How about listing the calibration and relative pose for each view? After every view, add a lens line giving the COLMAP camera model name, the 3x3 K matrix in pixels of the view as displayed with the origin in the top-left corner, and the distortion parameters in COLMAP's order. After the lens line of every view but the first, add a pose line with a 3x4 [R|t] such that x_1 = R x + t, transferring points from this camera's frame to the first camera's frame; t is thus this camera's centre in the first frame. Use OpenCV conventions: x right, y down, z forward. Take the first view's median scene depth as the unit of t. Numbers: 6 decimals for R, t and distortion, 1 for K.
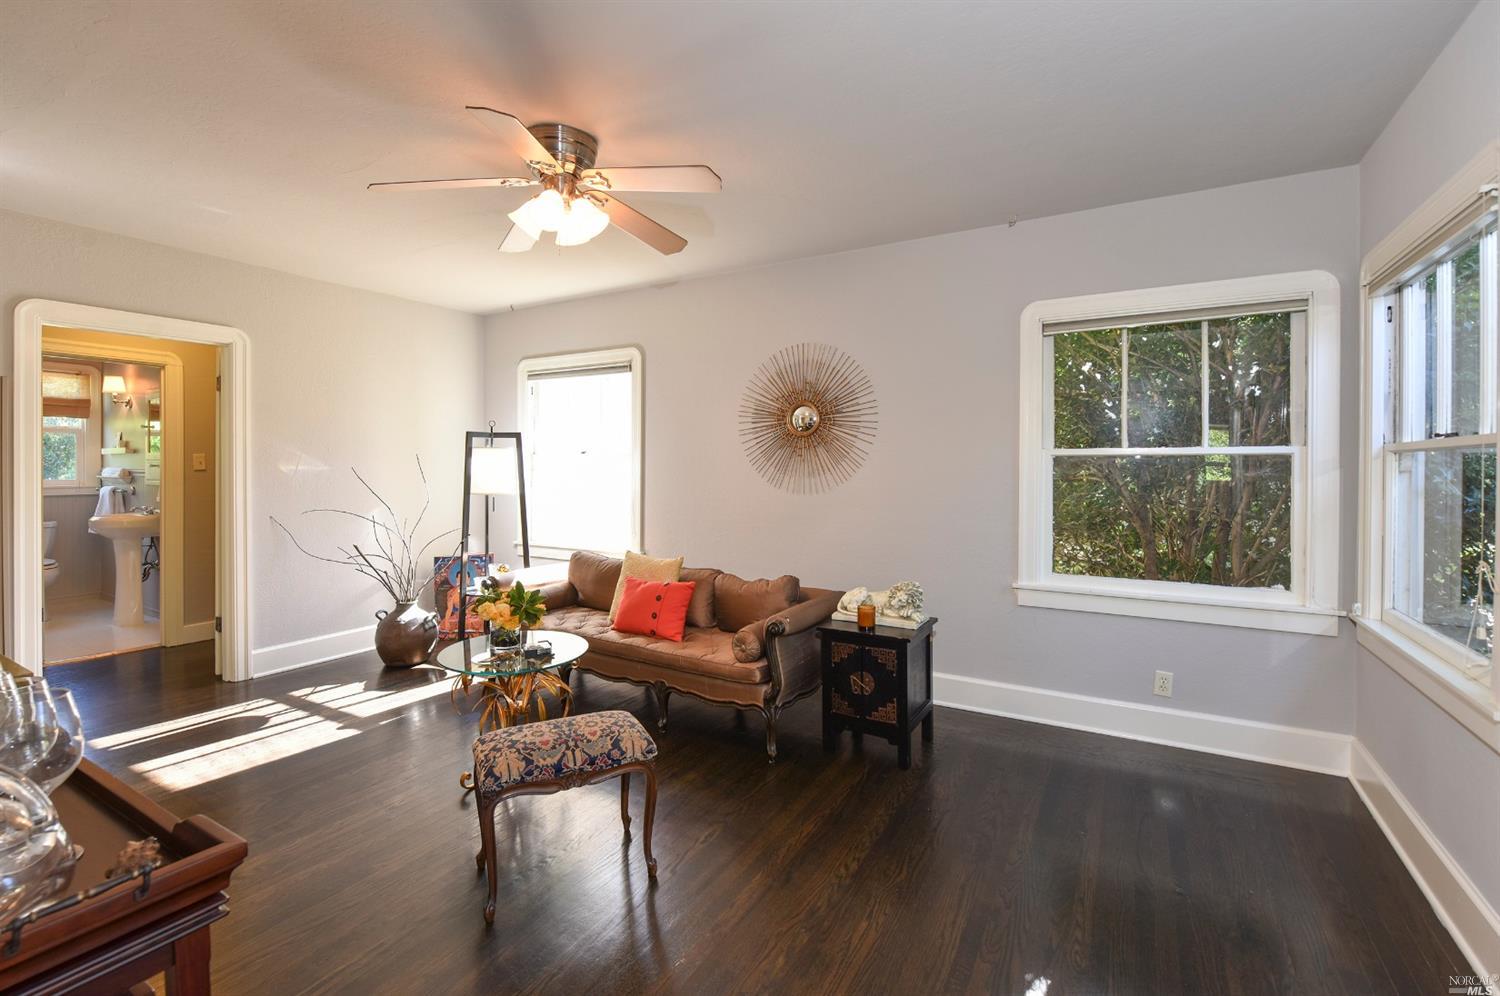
lens RADIAL K [[655.0, 0, 743.4], [0, 655.0, 473.9], [0, 0, 1]] dist [0.001136, -0.000109]
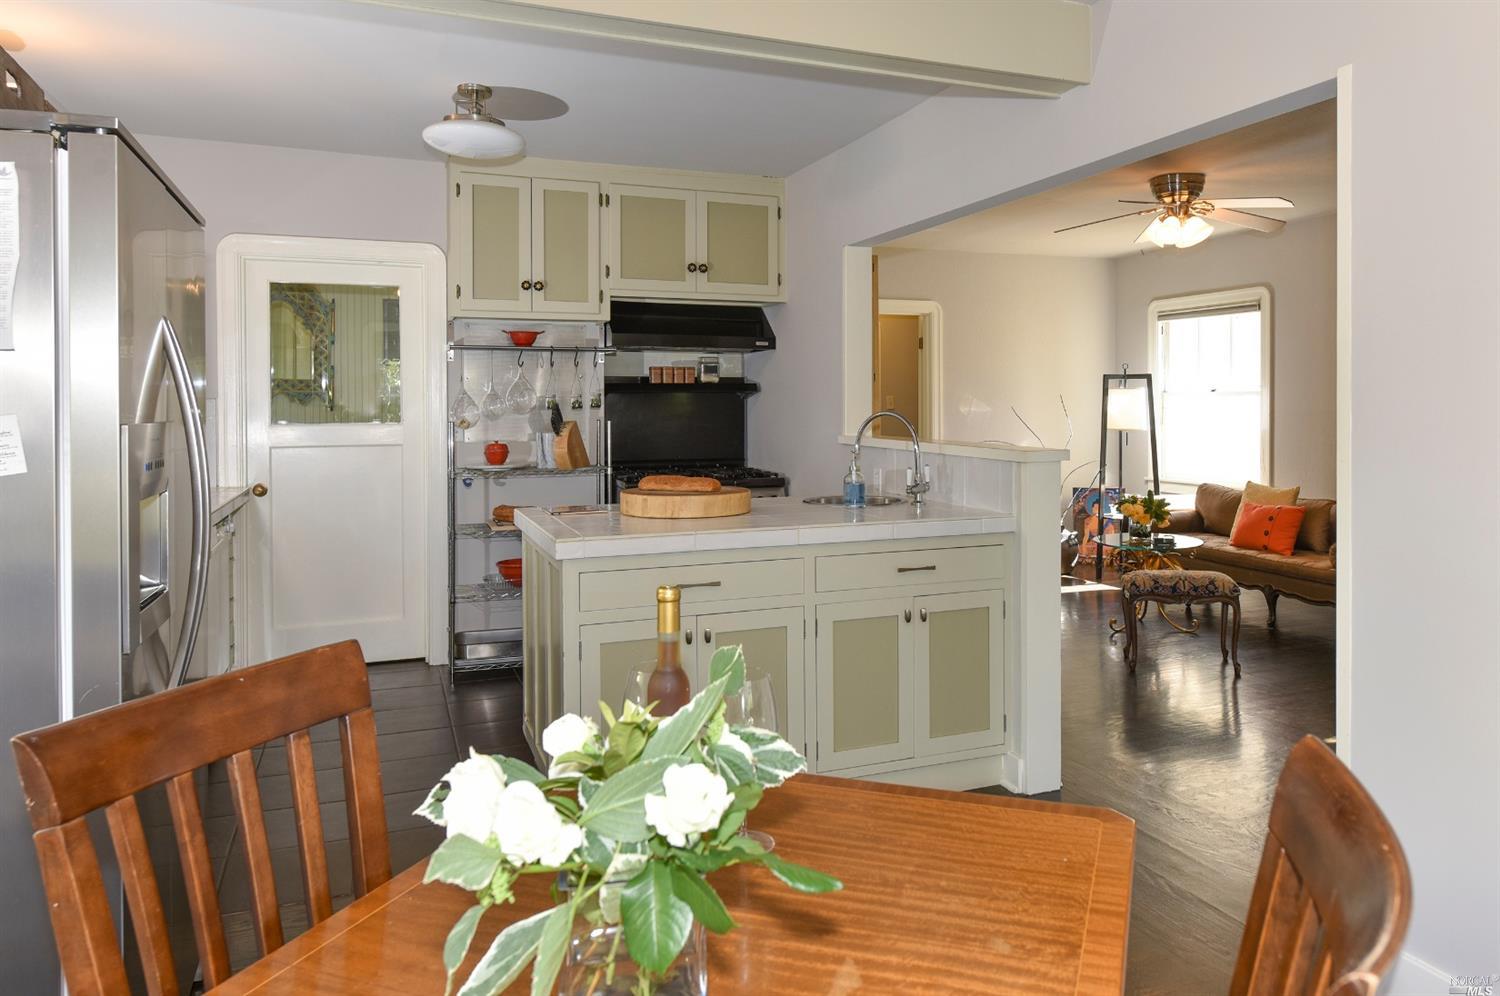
lens RADIAL K [[1011.4, 0, 820.3], [0, 1011.4, 413.7], [0, 0, 1]] dist [-0.002539, 0.001362]
pose [[0.798955, -0.002686, -0.601385, 0.261096], [0.001878, 0.999996, -0.001972, 0.006282], [0.601388, 0.000446, 0.798957, -0.761282]]
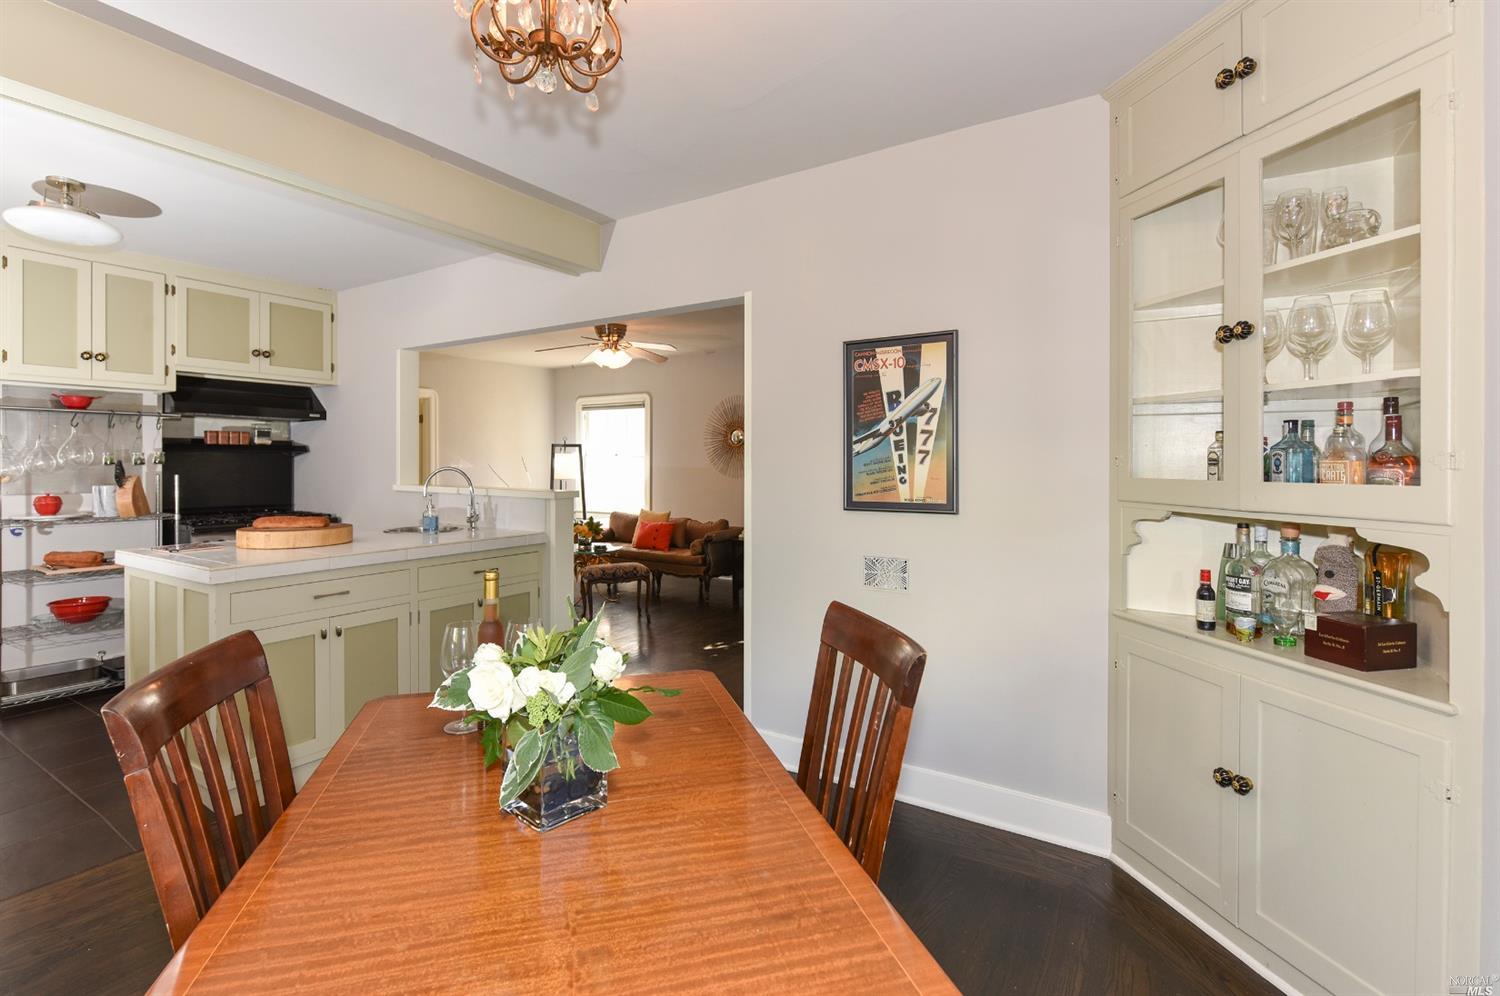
lens RADIAL K [[679.1, 0, 742.3], [0, 679.1, 467.8], [0, 0, 1]] dist [-0.013540, 0.001617]
pose [[0.999169, -0.004073, -0.040543, 0.179689], [0.003951, 0.999987, -0.003096, 0.007944], [0.040555, 0.002933, 0.999173, -0.877262]]
